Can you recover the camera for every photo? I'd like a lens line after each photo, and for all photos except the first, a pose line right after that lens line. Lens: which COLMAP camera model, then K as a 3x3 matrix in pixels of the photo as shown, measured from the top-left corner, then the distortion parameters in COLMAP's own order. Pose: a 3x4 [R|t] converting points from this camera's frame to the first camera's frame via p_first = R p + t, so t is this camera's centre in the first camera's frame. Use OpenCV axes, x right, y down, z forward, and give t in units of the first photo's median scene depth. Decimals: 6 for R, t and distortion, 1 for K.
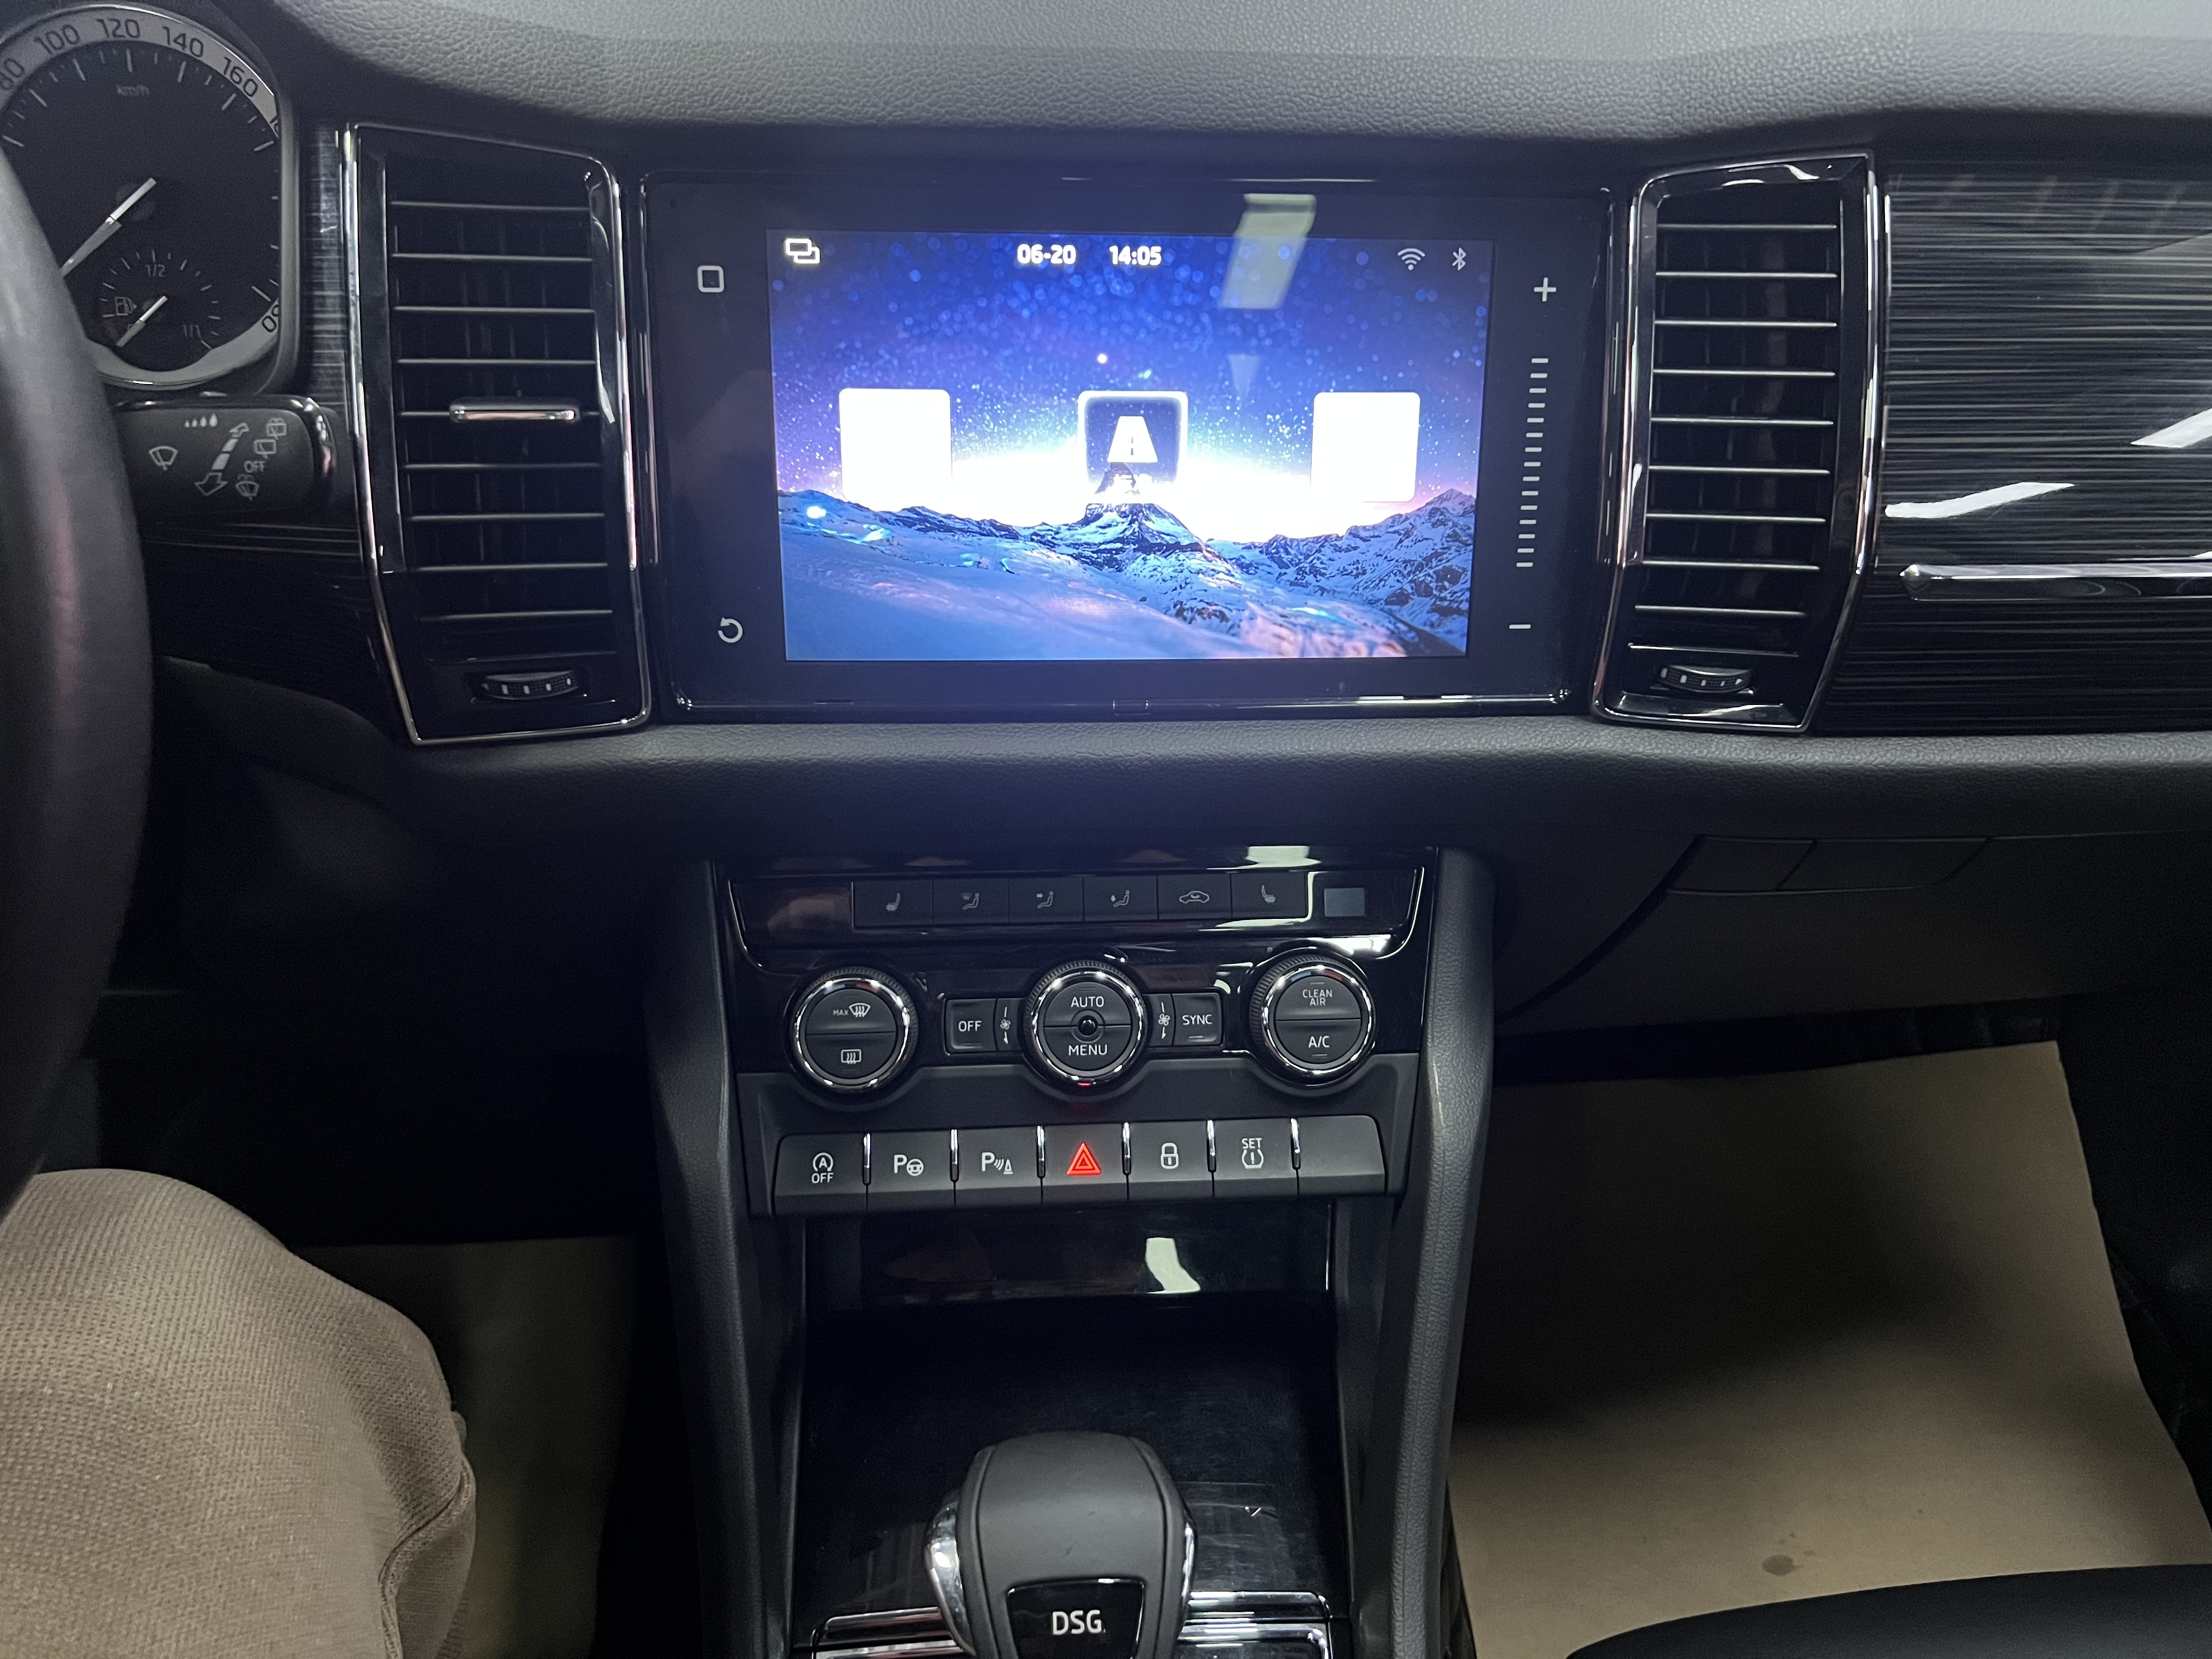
lens RADIAL K [[1684.0, 0, 1115.7], [0, 1684.0, 840.8], [0, 0, 1]] dist [0.075003, -0.102820]
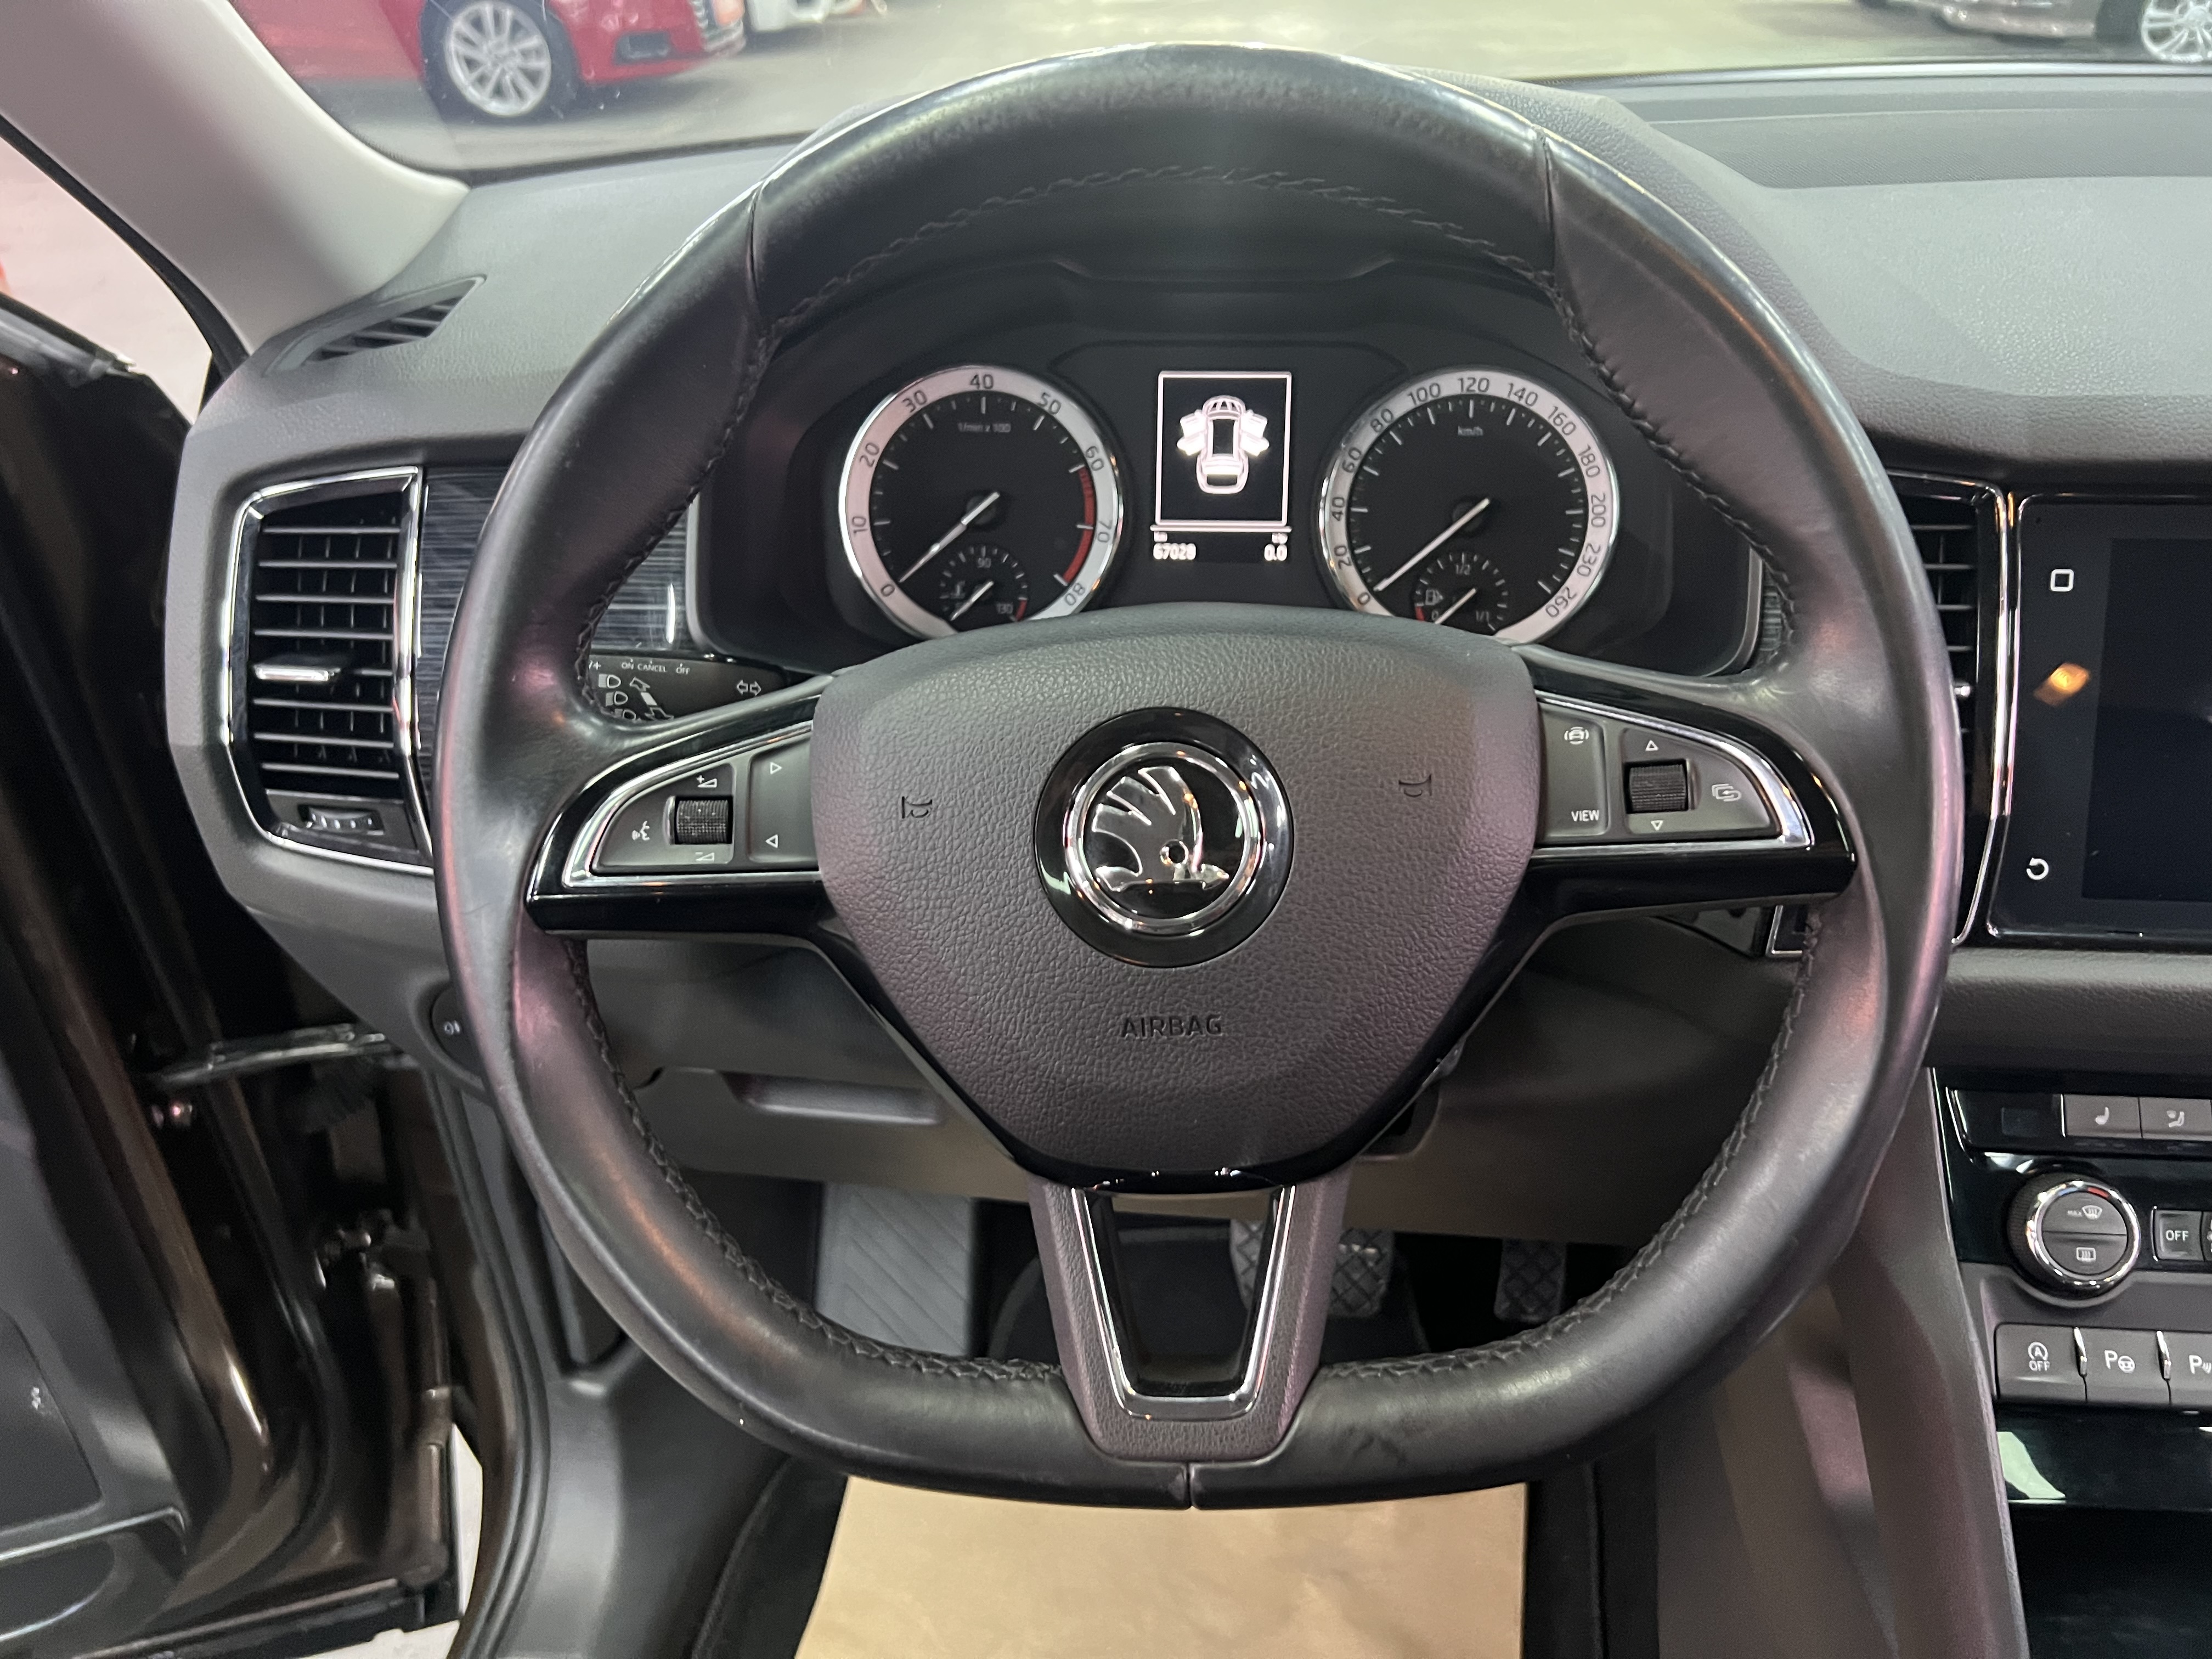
lens RADIAL K [[1674.7, 0, 1128.4], [0, 1674.7, 864.2], [0, 0, 1]] dist [0.079694, -0.094837]
pose [[0.983490, 0.031255, -0.178243, -0.568311], [-0.052954, 0.991564, -0.118311, 0.038729], [0.173042, 0.125797, 0.976848, -0.220722]]
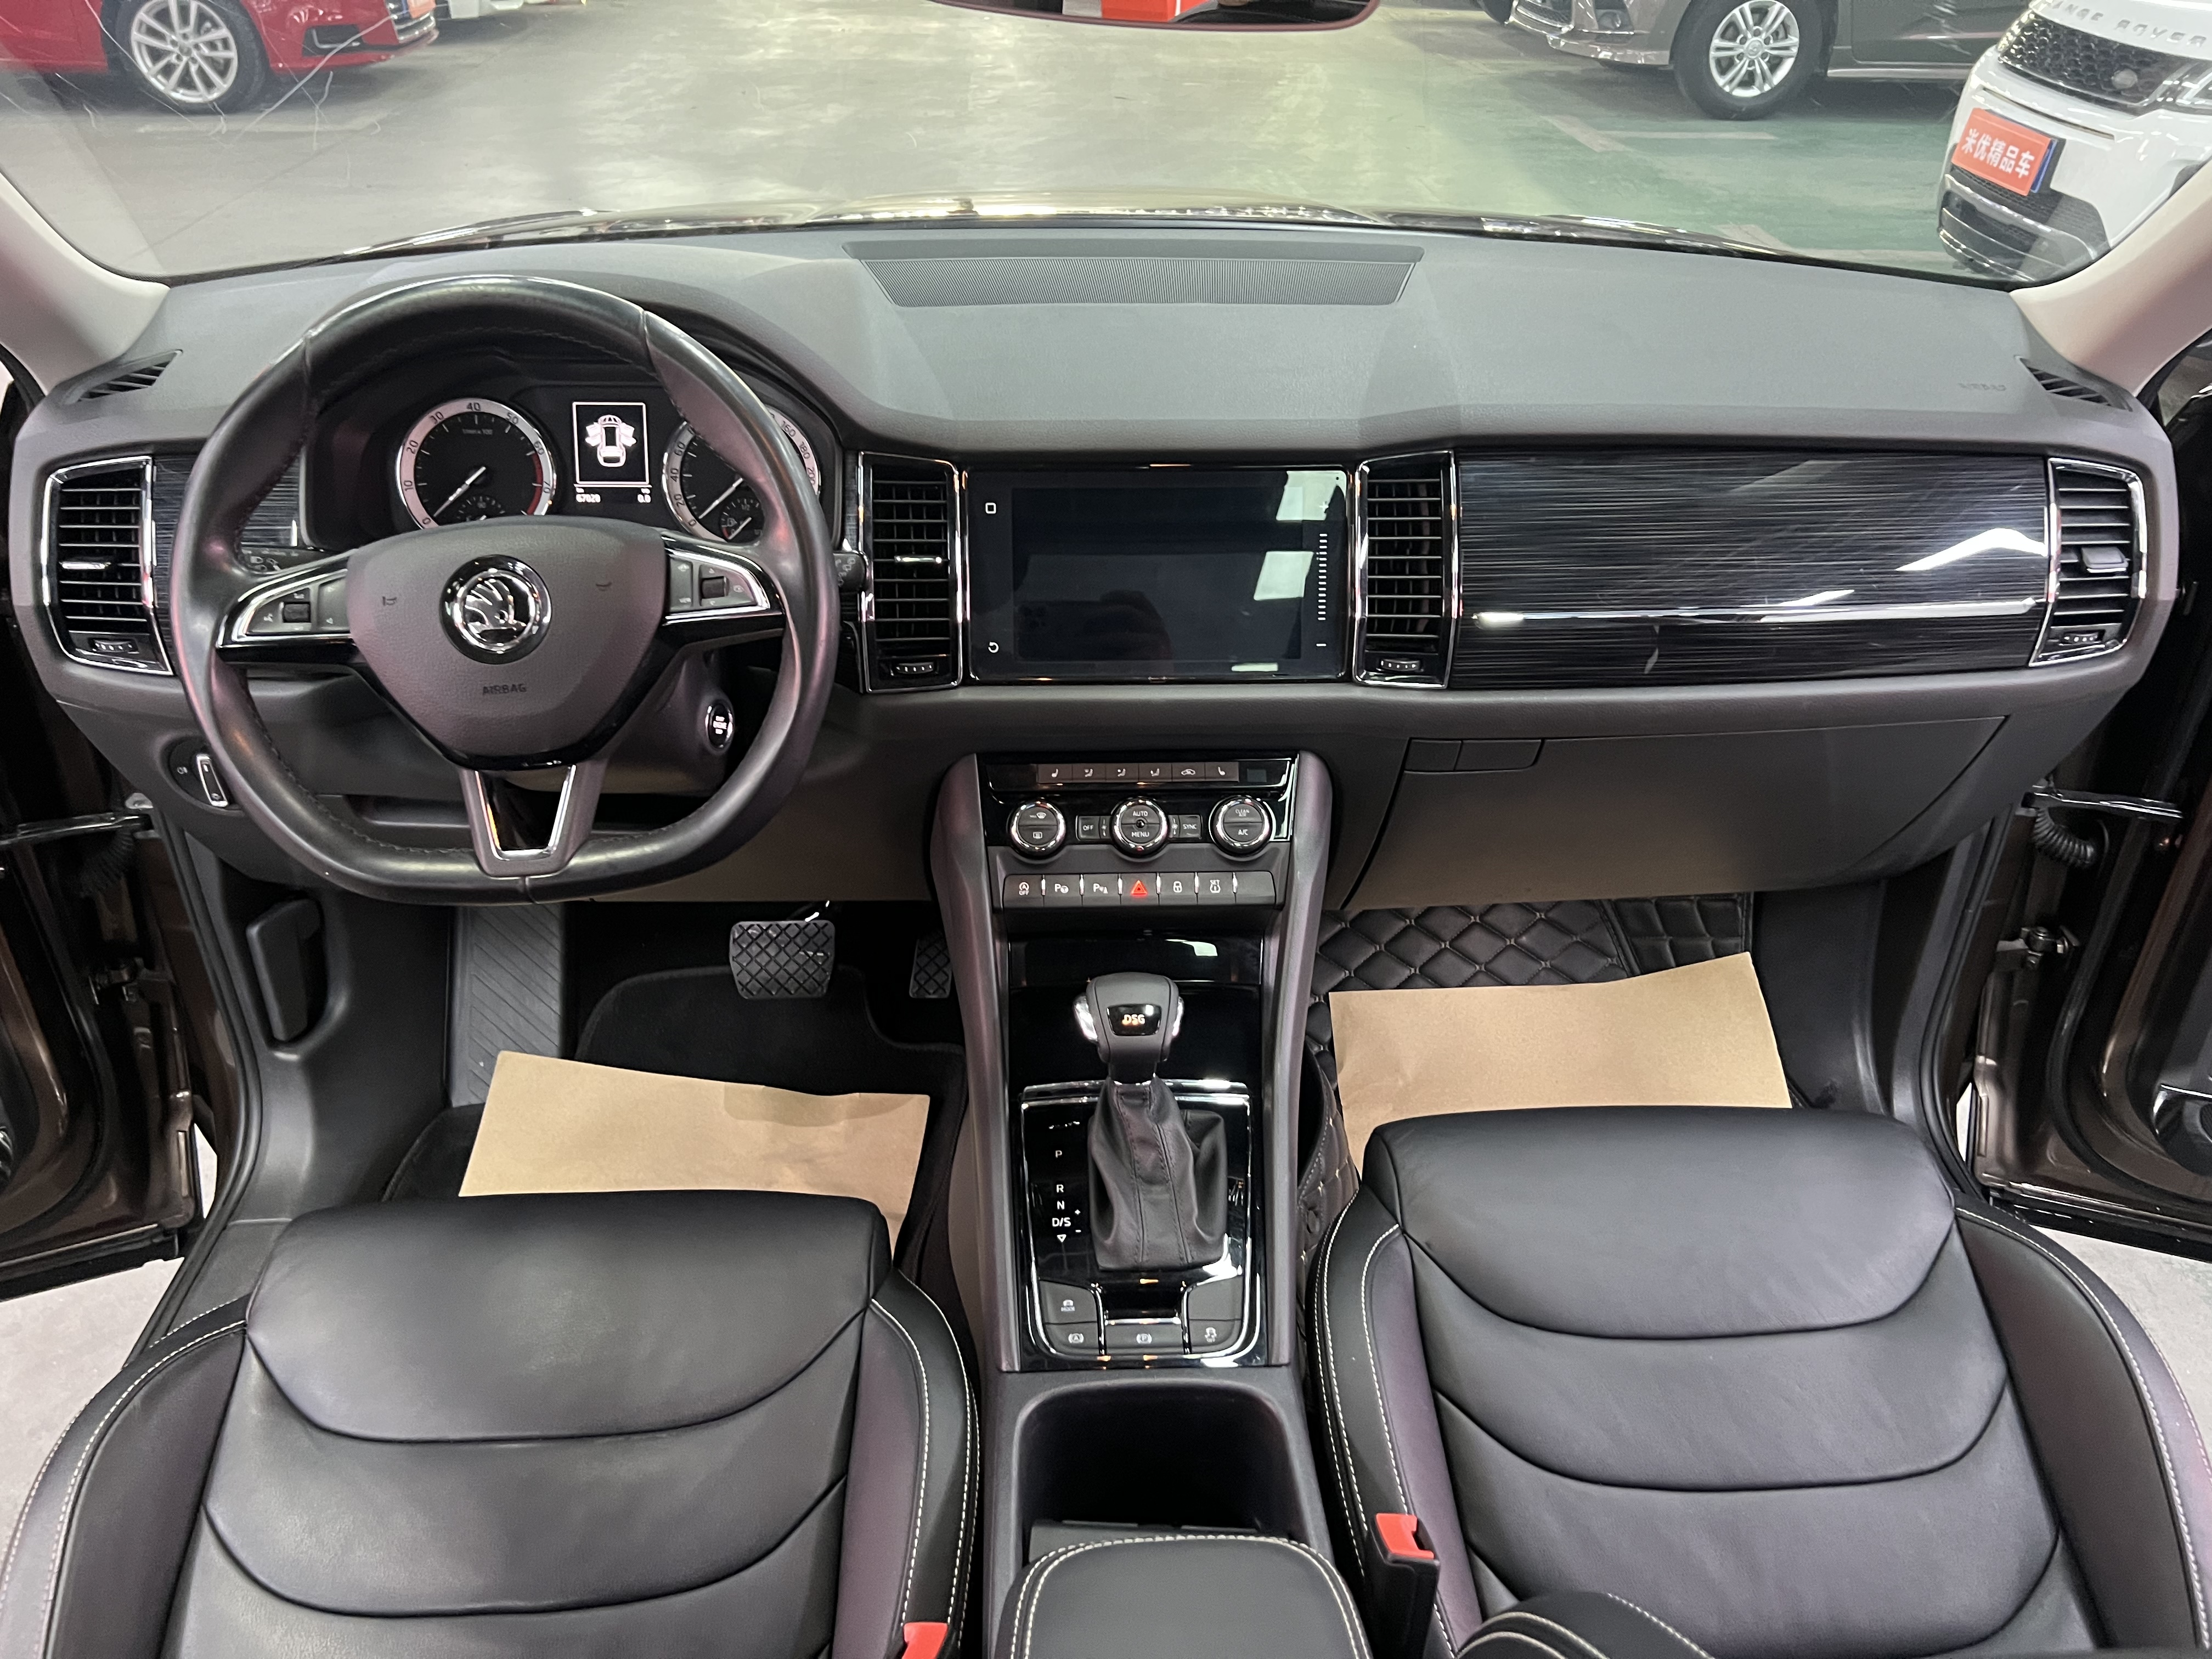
lens RADIAL K [[1672.1, 0, 1128.0], [0, 1672.1, 859.4], [0, 0, 1]] dist [0.066432, -0.077695]
pose [[0.999065, -0.006042, -0.042820, 0.062202], [0.001225, 0.993748, -0.111637, 0.404674], [0.043227, 0.111480, 0.992826, -1.218512]]
